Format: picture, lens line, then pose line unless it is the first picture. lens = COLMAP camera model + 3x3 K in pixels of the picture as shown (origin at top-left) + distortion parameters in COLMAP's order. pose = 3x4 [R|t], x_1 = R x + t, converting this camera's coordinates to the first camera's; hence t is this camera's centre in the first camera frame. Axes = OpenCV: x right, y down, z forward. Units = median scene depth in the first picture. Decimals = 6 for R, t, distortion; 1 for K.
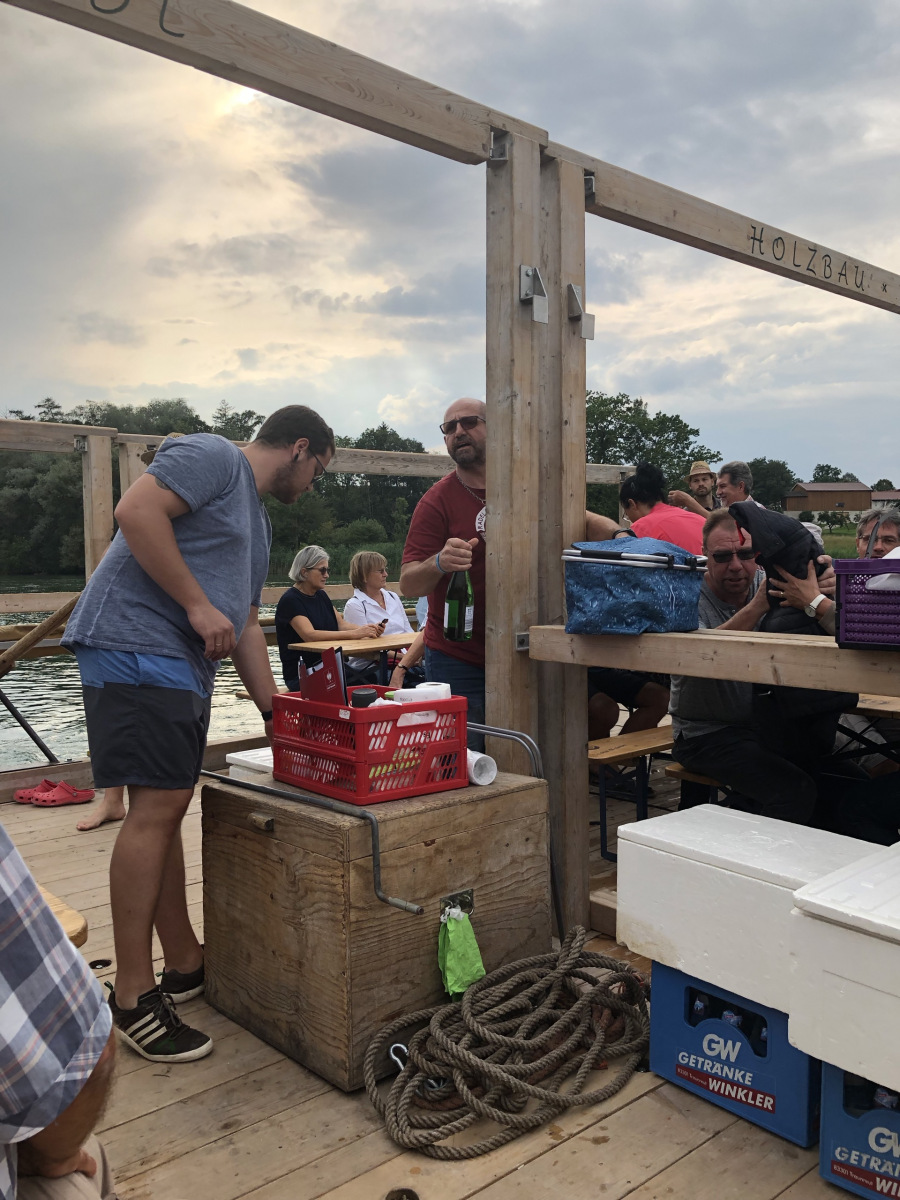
lens RADIAL K [[945.0, 0, 448.6], [0, 945.0, 601.2], [0, 0, 1]] dist [0.019753, -0.040298]
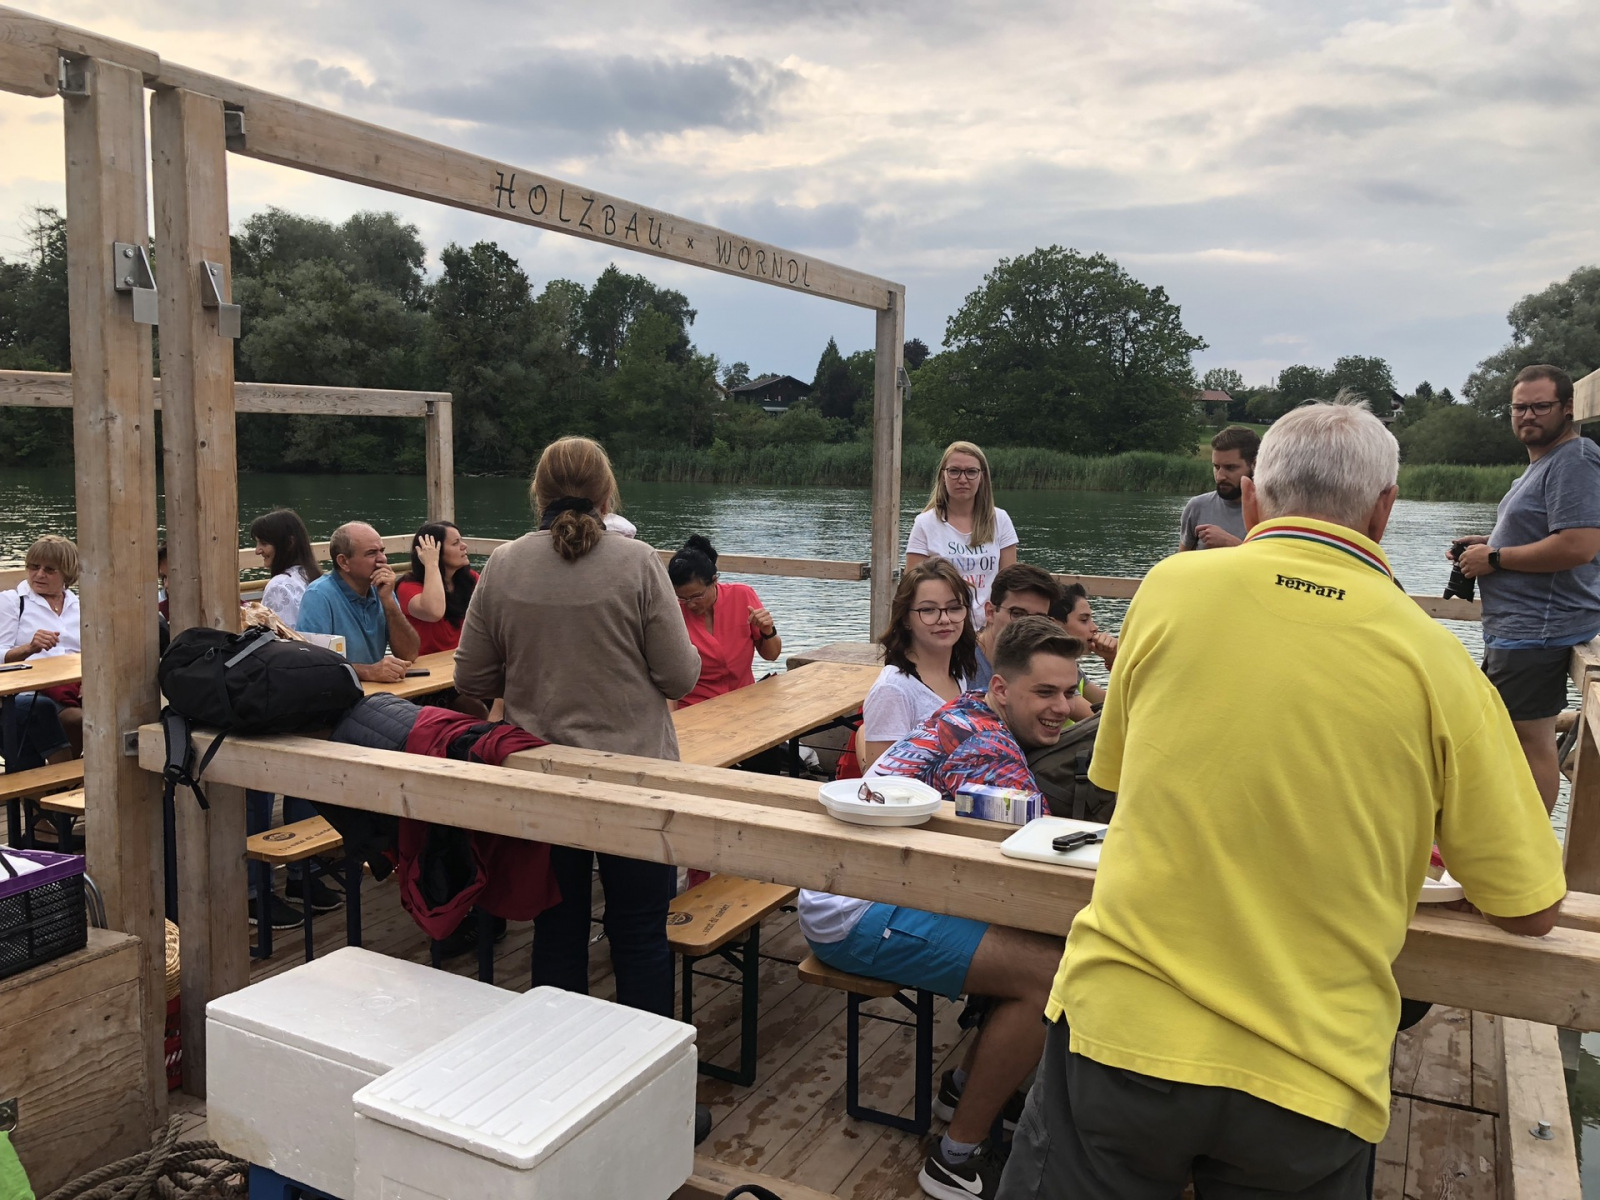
lens RADIAL K [[1260.0, 0, 801.5], [0, 1260.0, 599.4], [0, 0, 1]] dist [0.019753, -0.040298]
pose [[0.931390, -0.016408, 0.363652, 0.221286], [-0.013894, 0.996653, 0.080555, -0.169141], [-0.363757, -0.080081, 0.928045, -0.140064]]
